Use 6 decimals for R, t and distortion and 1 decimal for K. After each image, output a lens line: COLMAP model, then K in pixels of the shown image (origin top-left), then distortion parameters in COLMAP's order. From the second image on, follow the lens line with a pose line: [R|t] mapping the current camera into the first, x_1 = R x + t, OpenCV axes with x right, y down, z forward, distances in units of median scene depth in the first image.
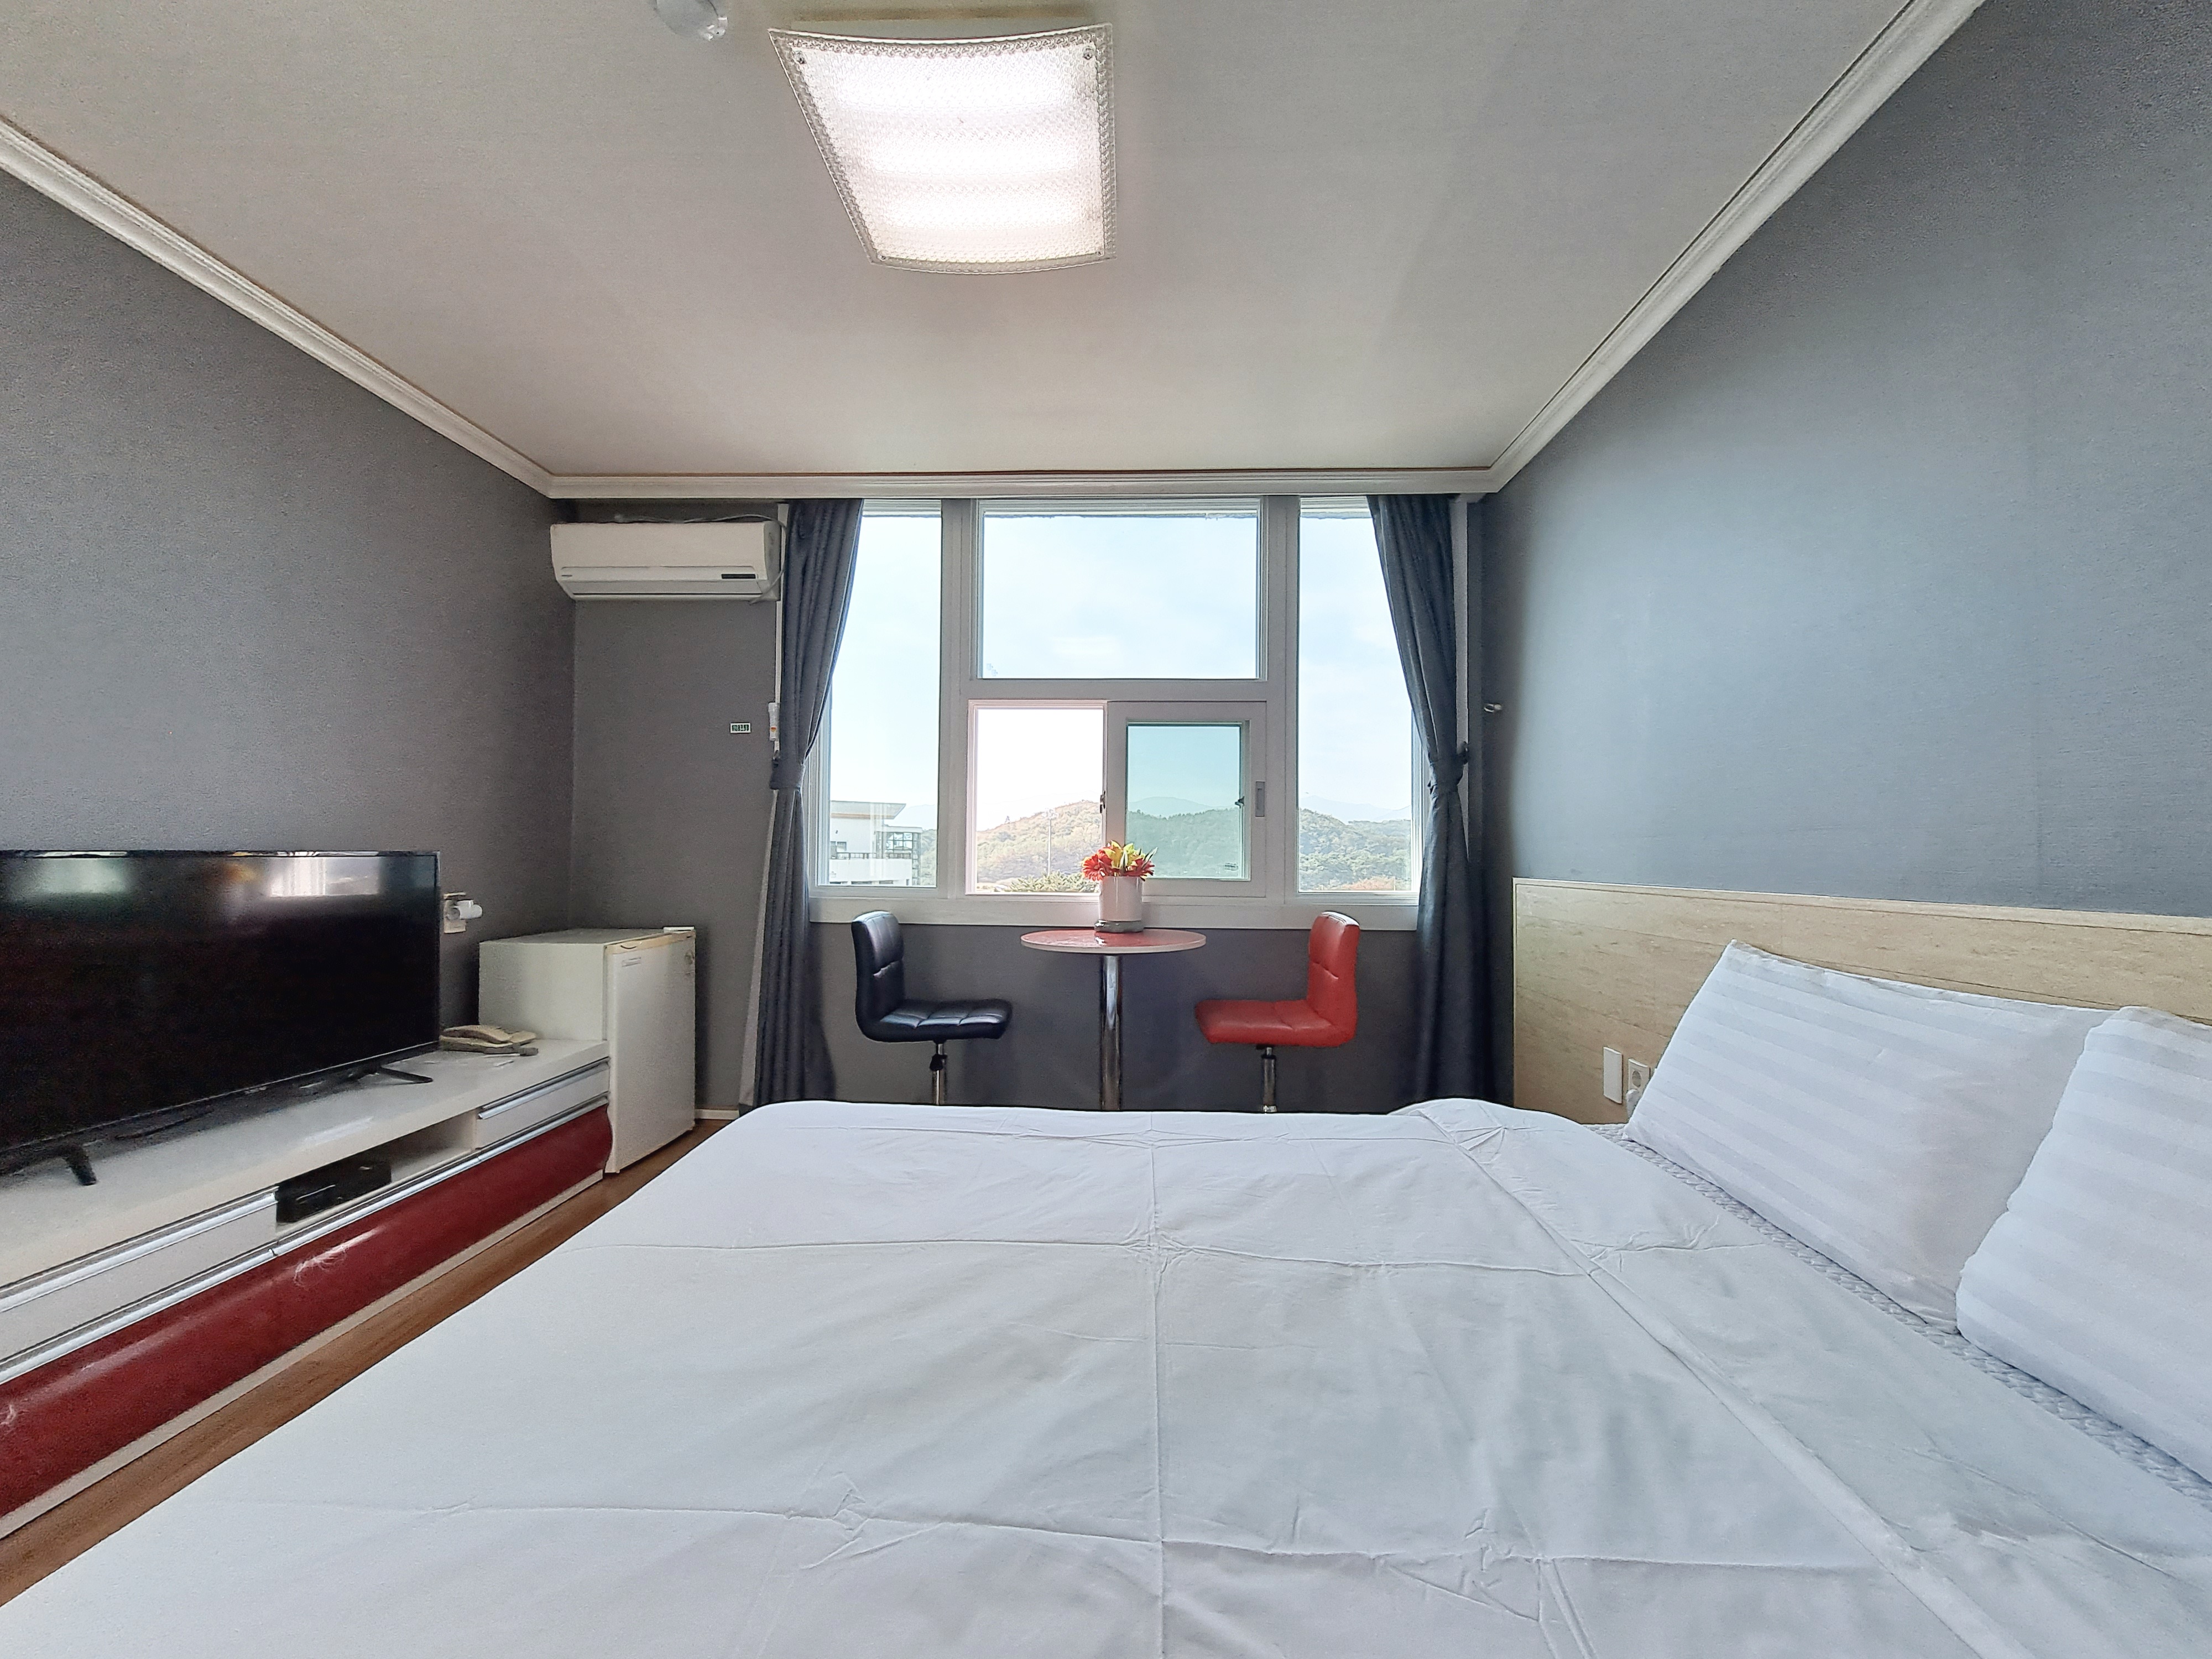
lens RADIAL K [[876.2, 0, 1122.7], [0, 876.2, 870.7], [0, 0, 1]] dist [0.002106, -0.000007]
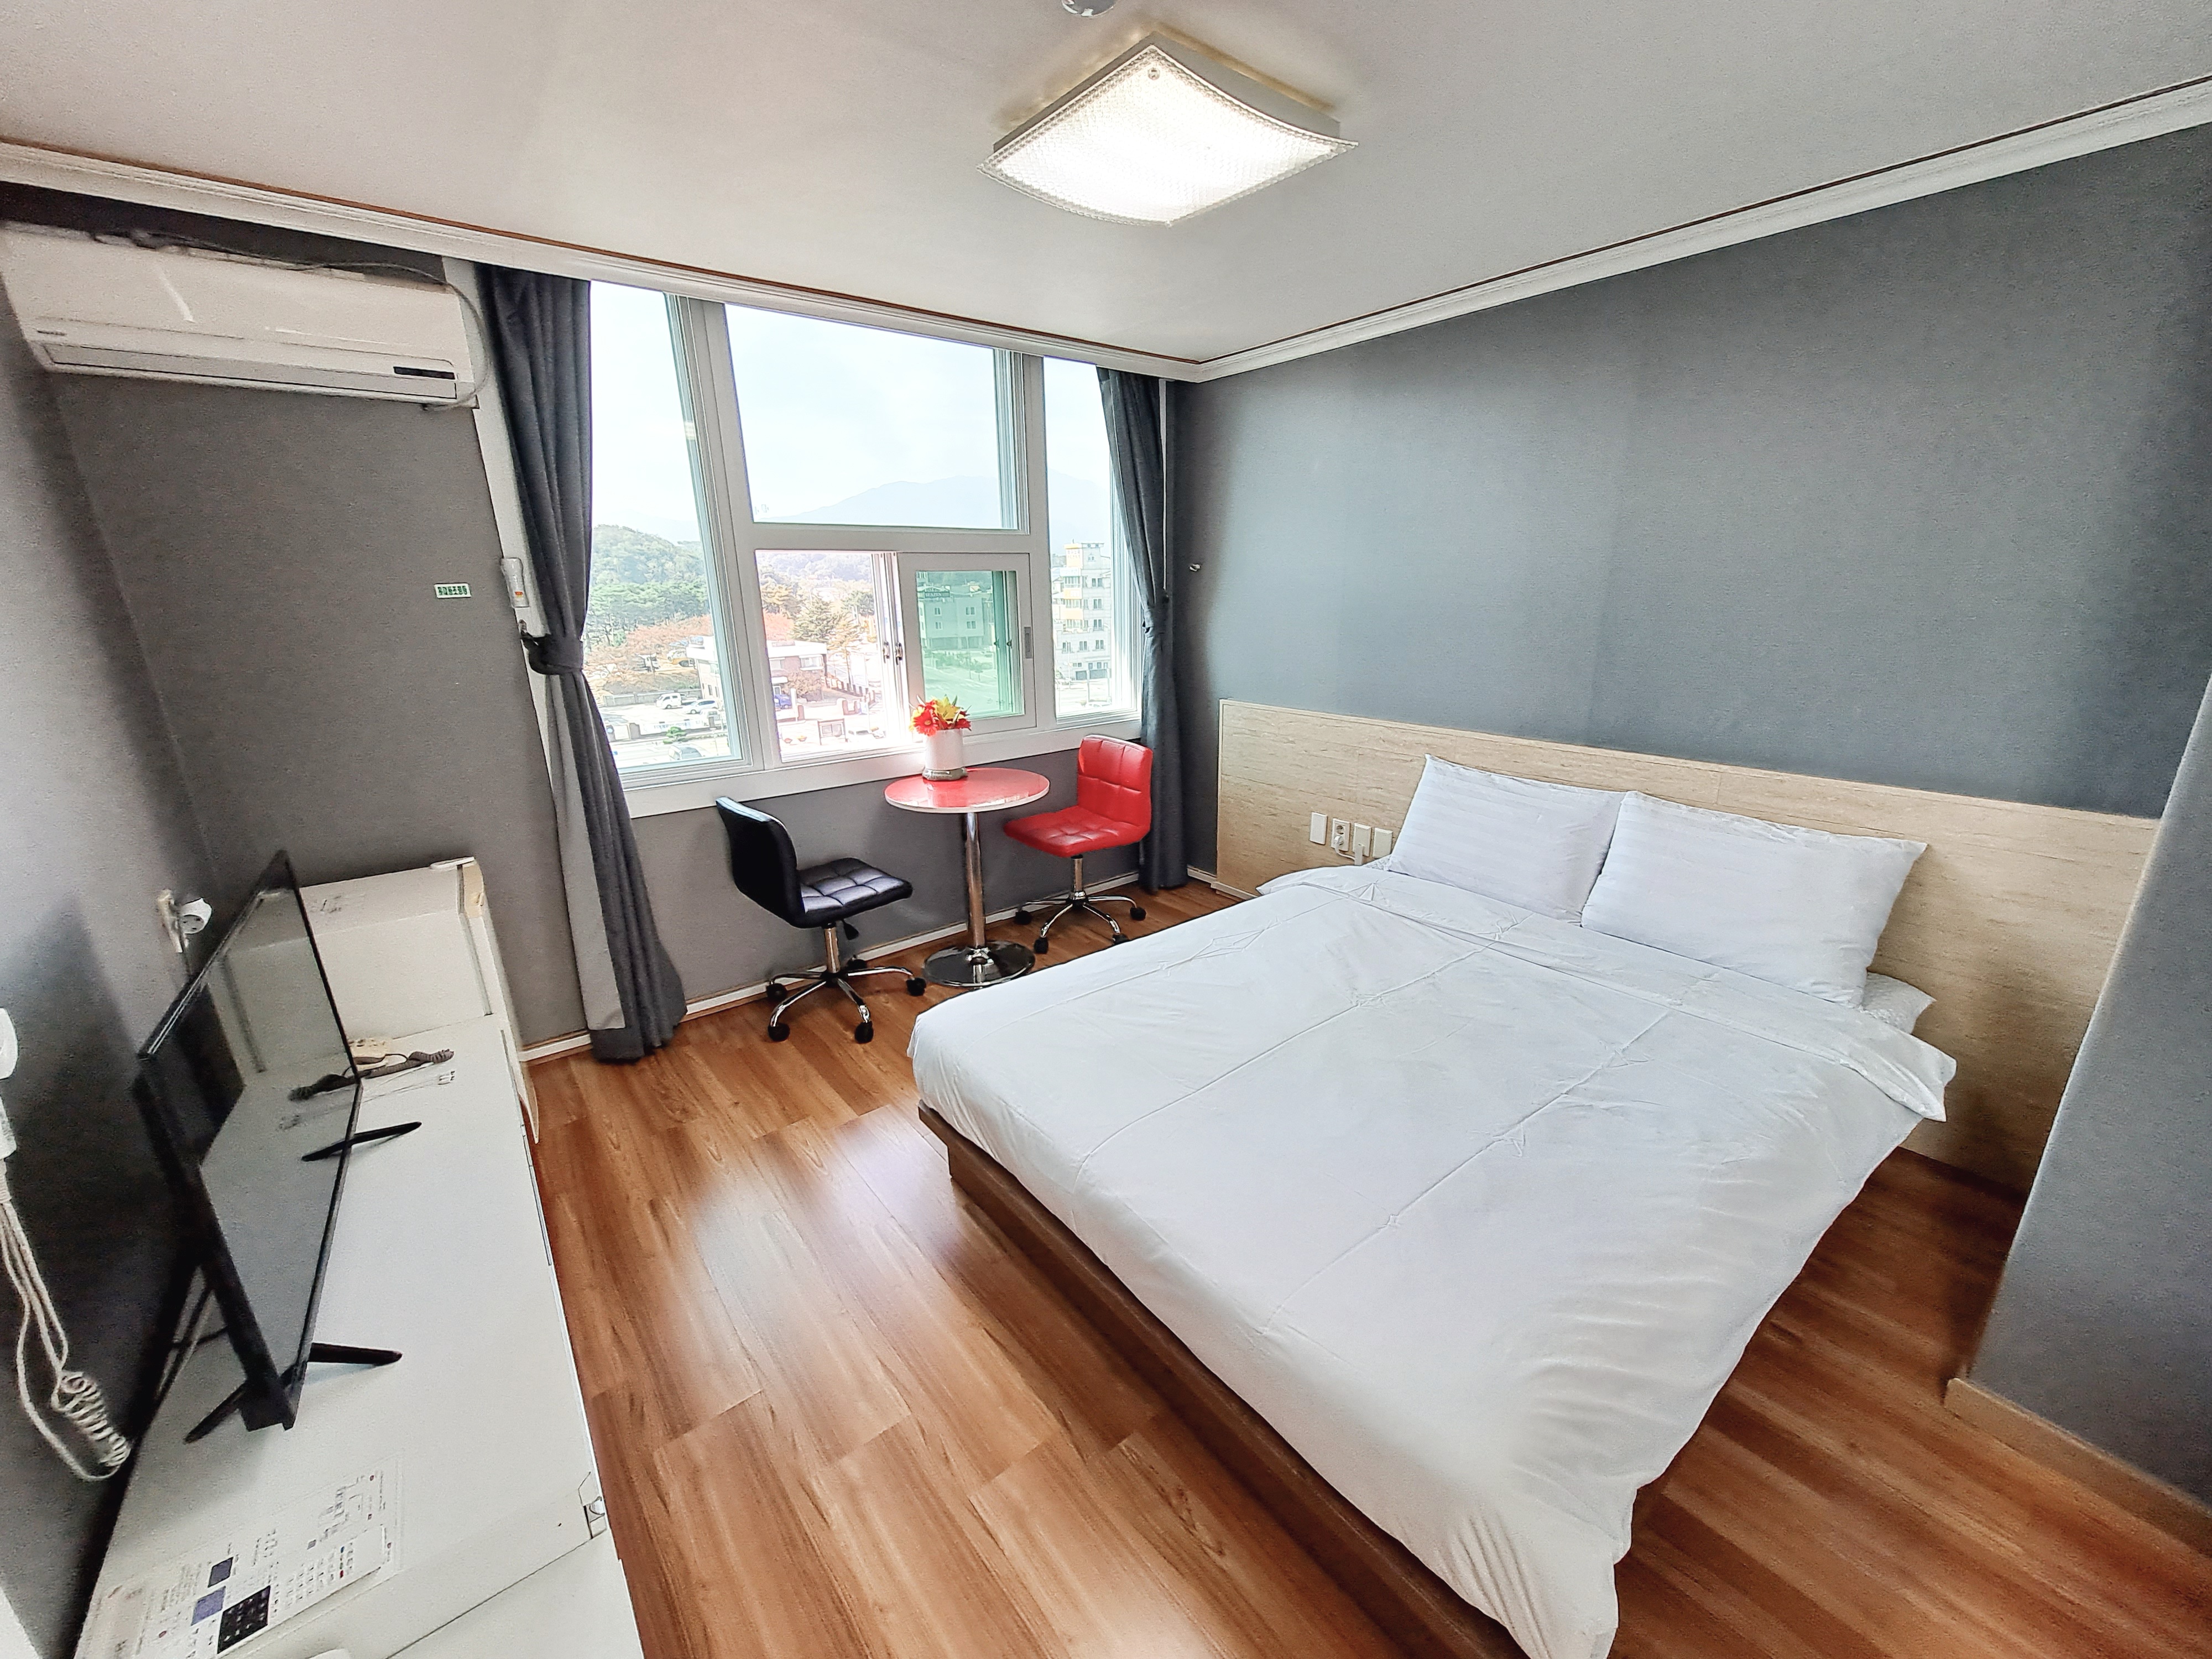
lens RADIAL K [[876.2, 0, 1145.9], [0, 876.2, 862.1], [0, 0, 1]] dist [0.002106, -0.000007]
pose [[0.747307, -0.218815, 0.627417, -0.535308], [0.026593, 0.953316, 0.300800, -0.155181], [-0.663947, -0.208105, 0.718239, 0.010307]]
